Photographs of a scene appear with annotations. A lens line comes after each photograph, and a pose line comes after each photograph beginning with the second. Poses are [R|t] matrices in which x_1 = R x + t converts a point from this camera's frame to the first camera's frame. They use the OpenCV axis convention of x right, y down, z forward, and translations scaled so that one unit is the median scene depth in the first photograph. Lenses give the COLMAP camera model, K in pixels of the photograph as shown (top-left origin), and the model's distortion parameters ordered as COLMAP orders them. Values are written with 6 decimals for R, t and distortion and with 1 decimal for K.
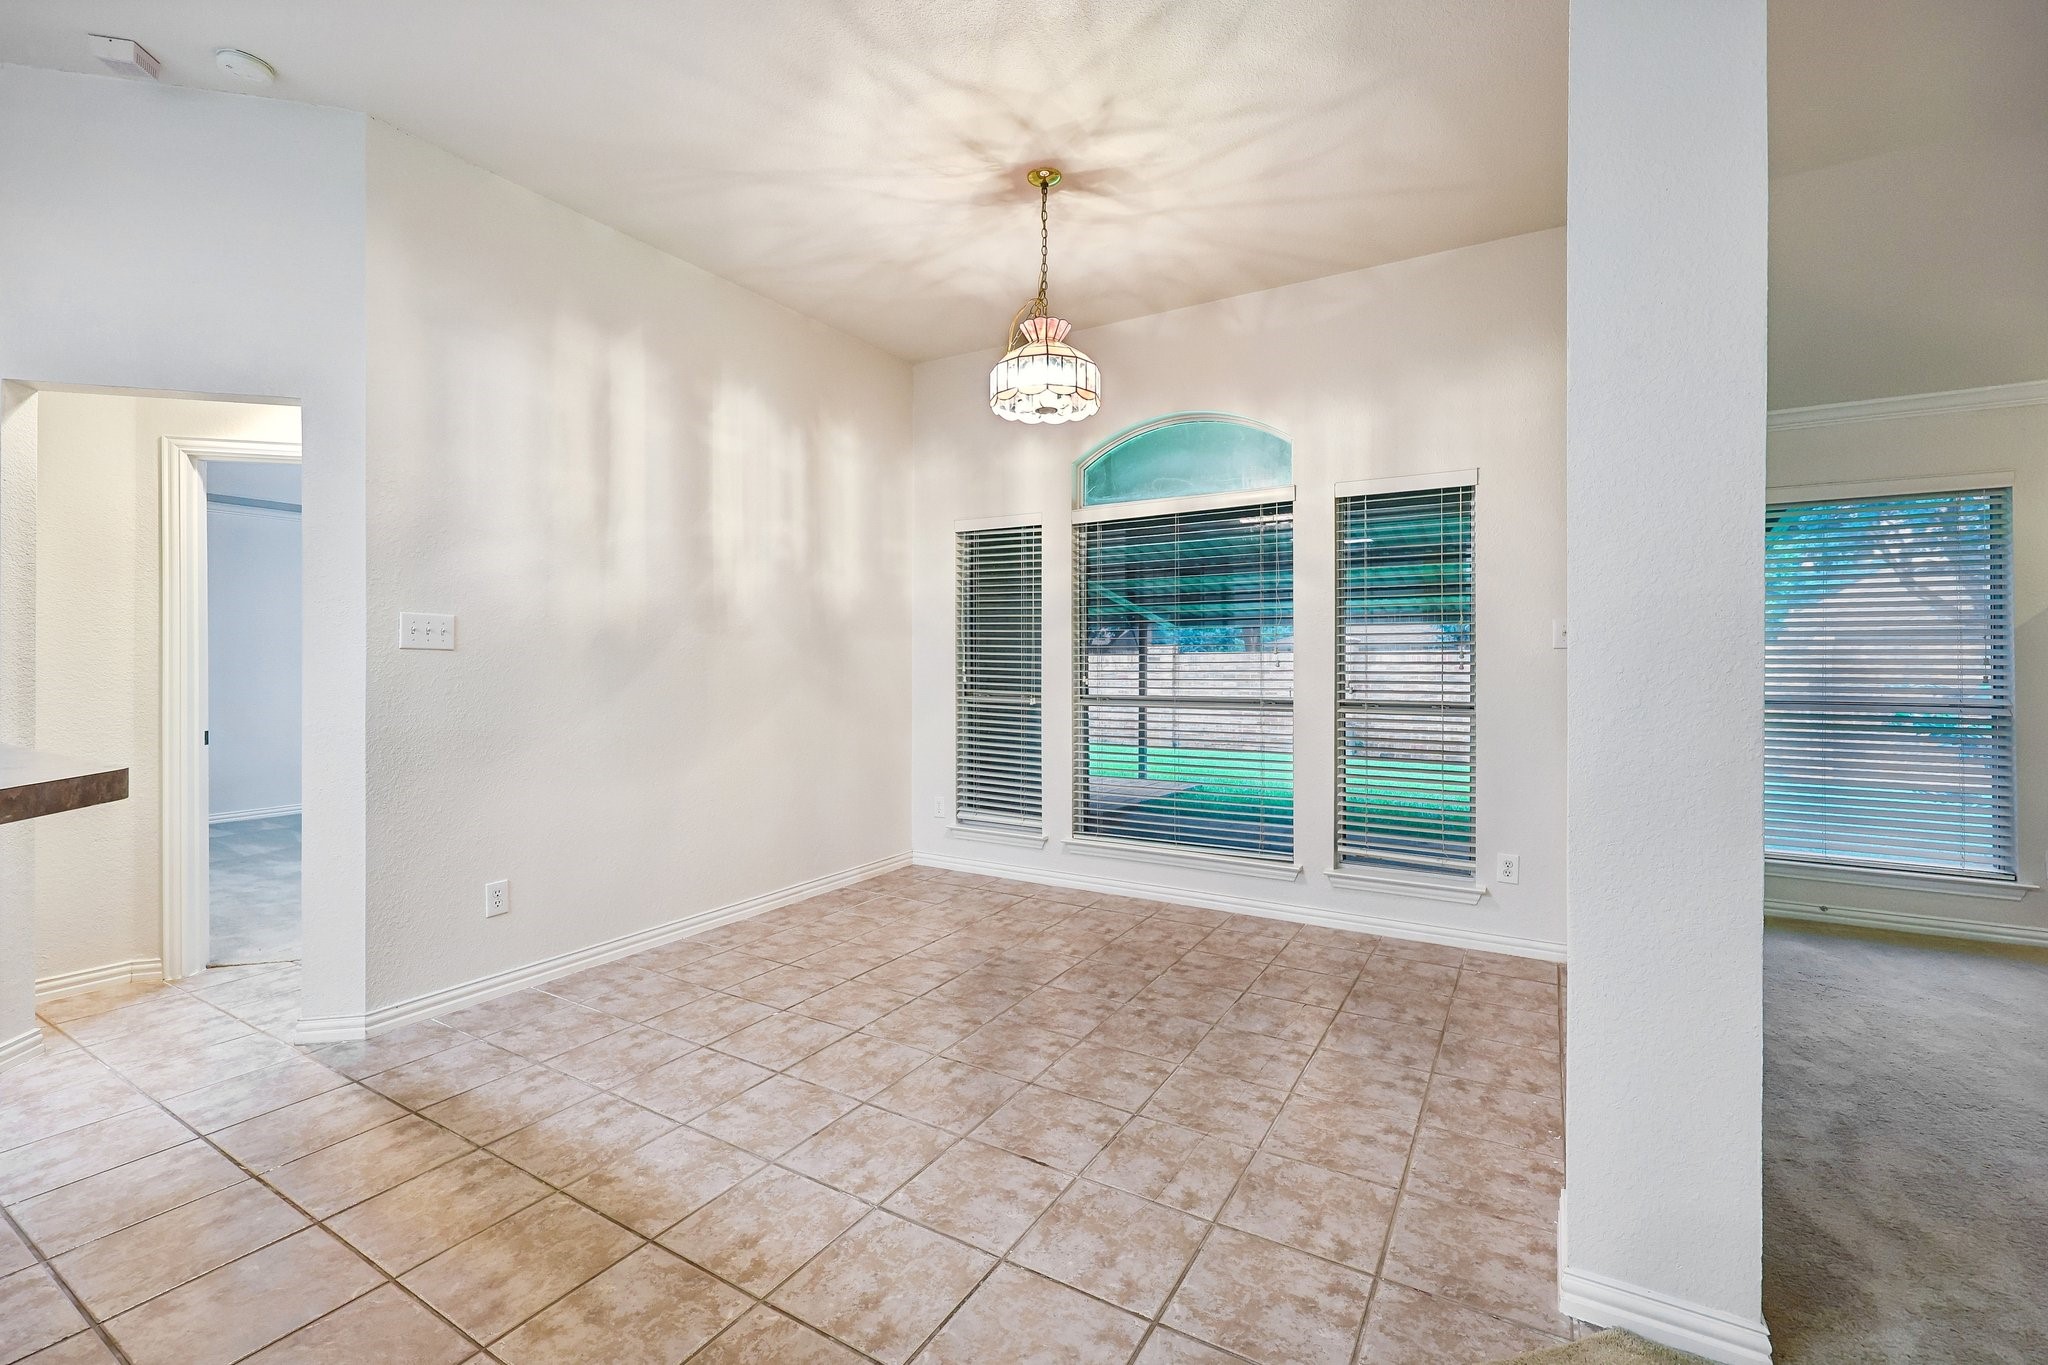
lens RADIAL K [[862.7, 0, 1040.3], [0, 862.7, 675.4], [0, 0, 1]] dist [0.000697, -0.000278]
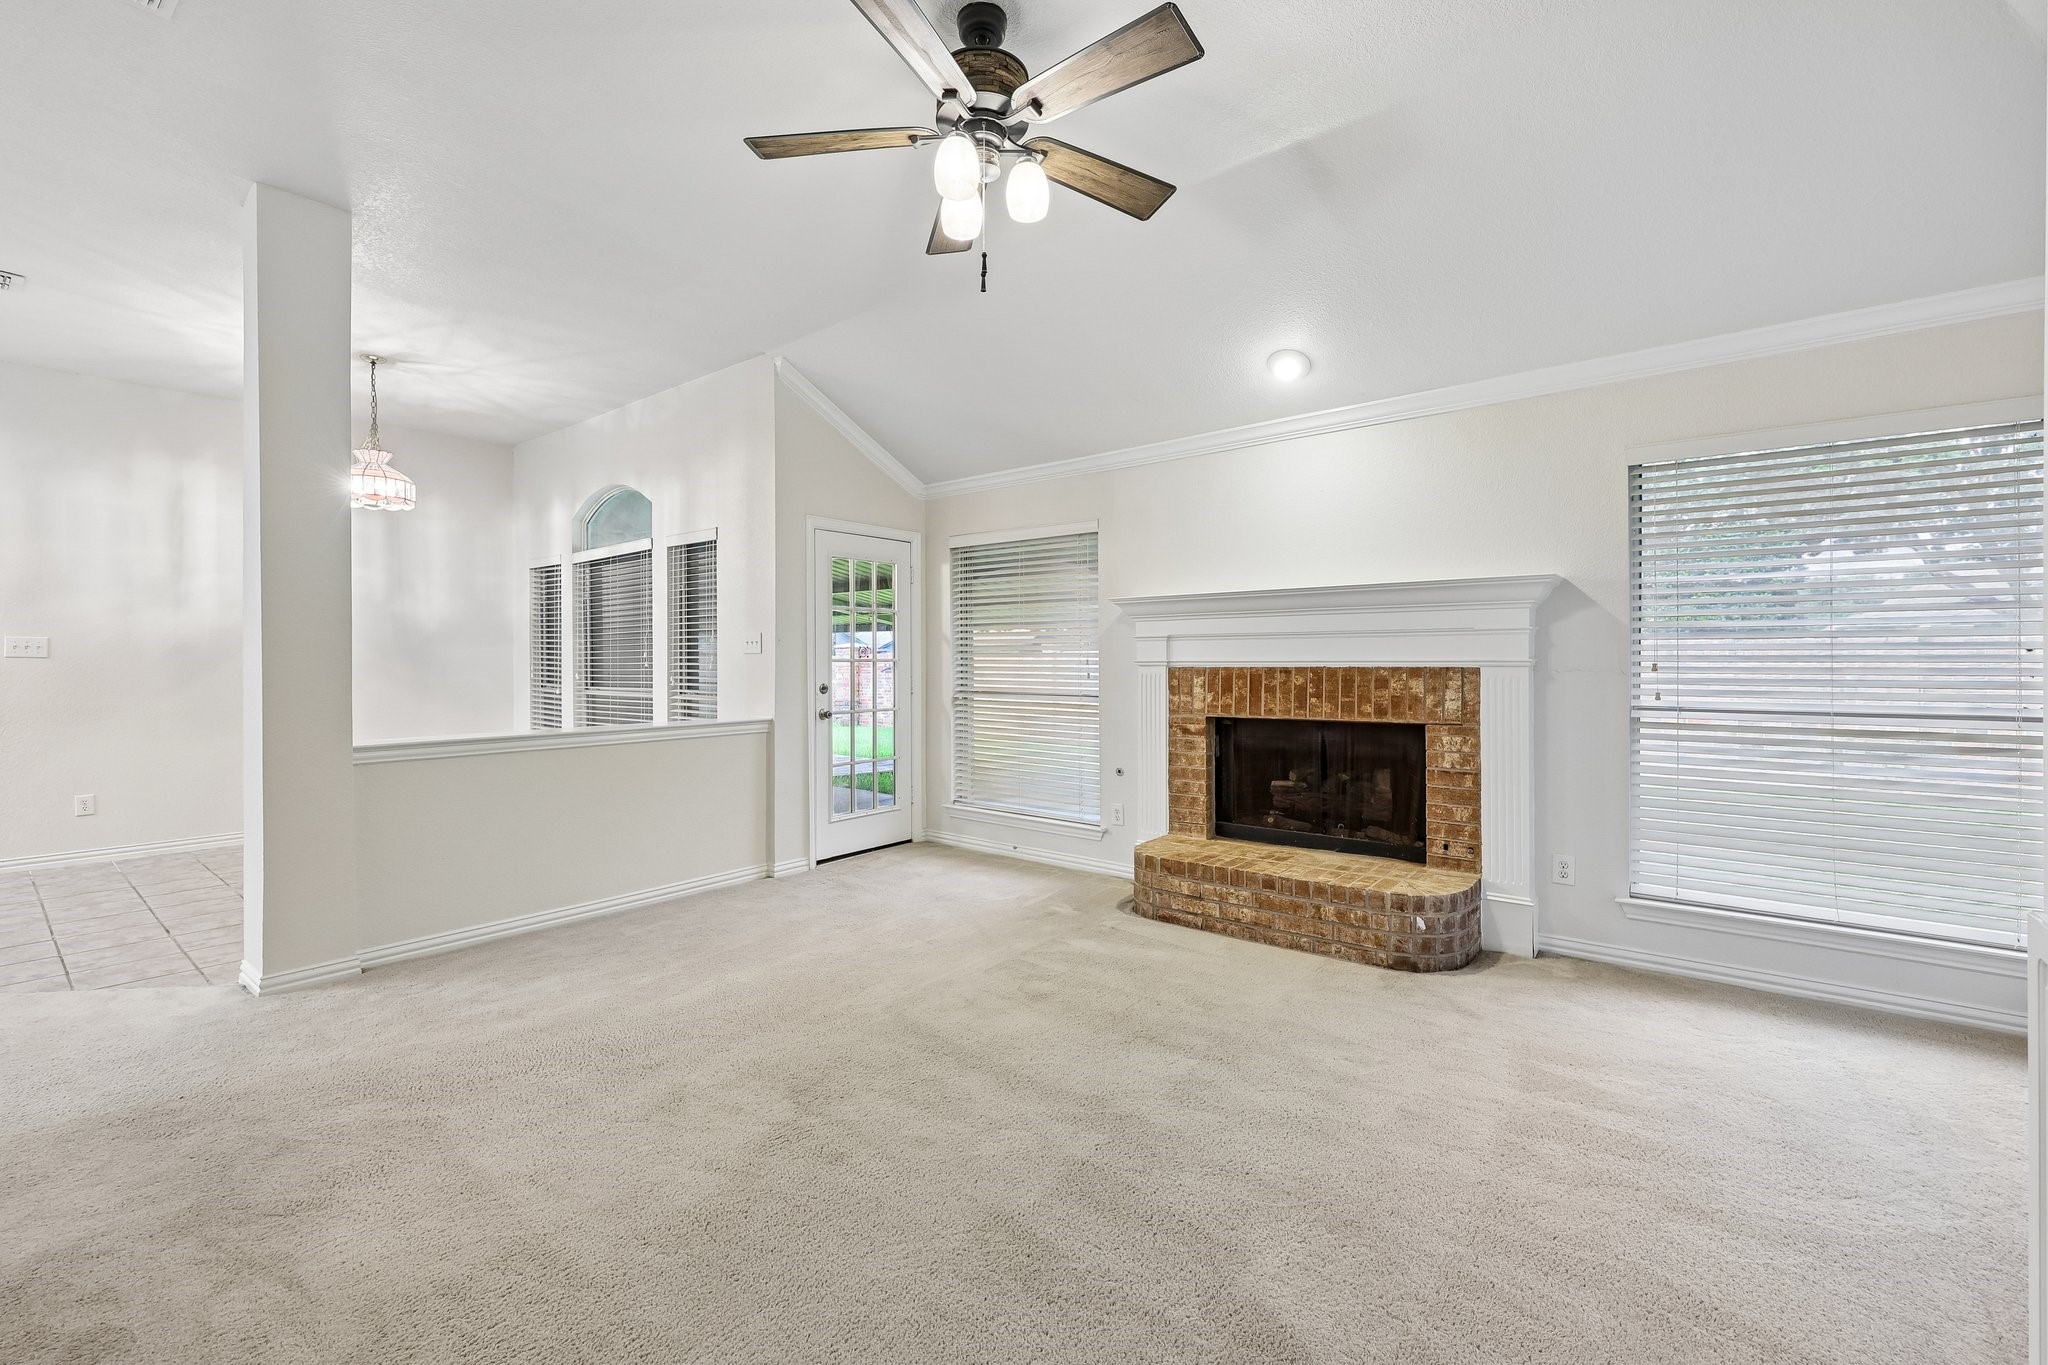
lens RADIAL K [[862.7, 0, 1029.1], [0, 862.7, 670.8], [0, 0, 1]] dist [0.000697, -0.000278]
pose [[0.989281, 0.000970, -0.146022, 1.300657], [-0.000737, 0.999998, 0.001646, -0.006312], [0.146024, -0.001521, 0.989280, -0.359315]]
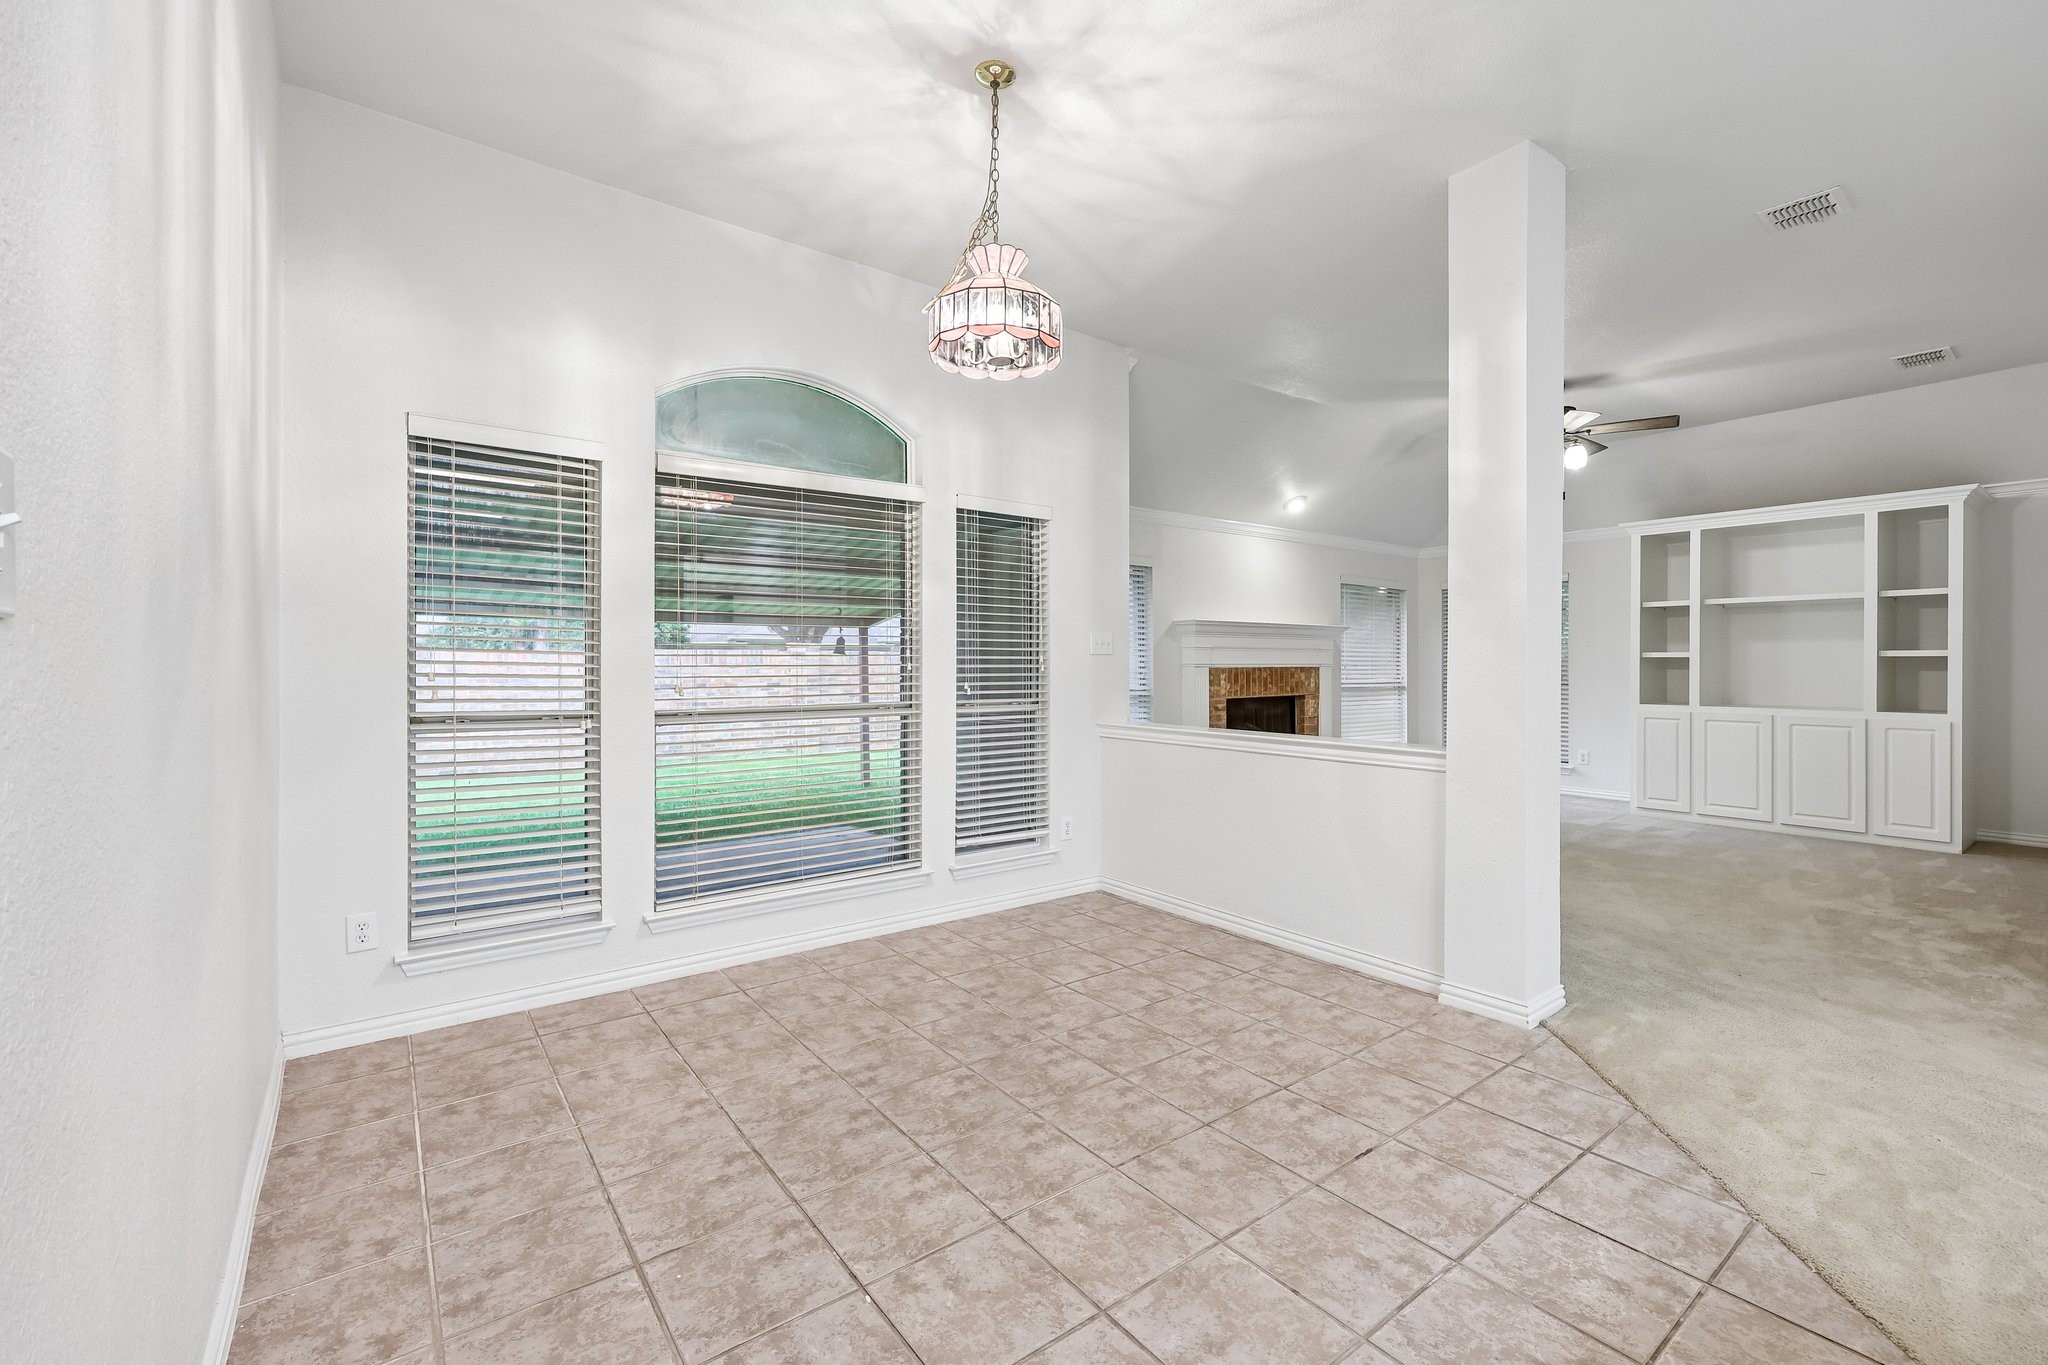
lens RADIAL K [[862.7, 0, 1018.5], [0, 862.7, 672.6], [0, 0, 1]] dist [0.000697, -0.000278]
pose [[0.381245, -0.005547, 0.924458, -0.683855], [0.014670, 0.999892, -0.000050, -0.005236], [-0.924358, 0.013581, 0.381285, 0.612265]]
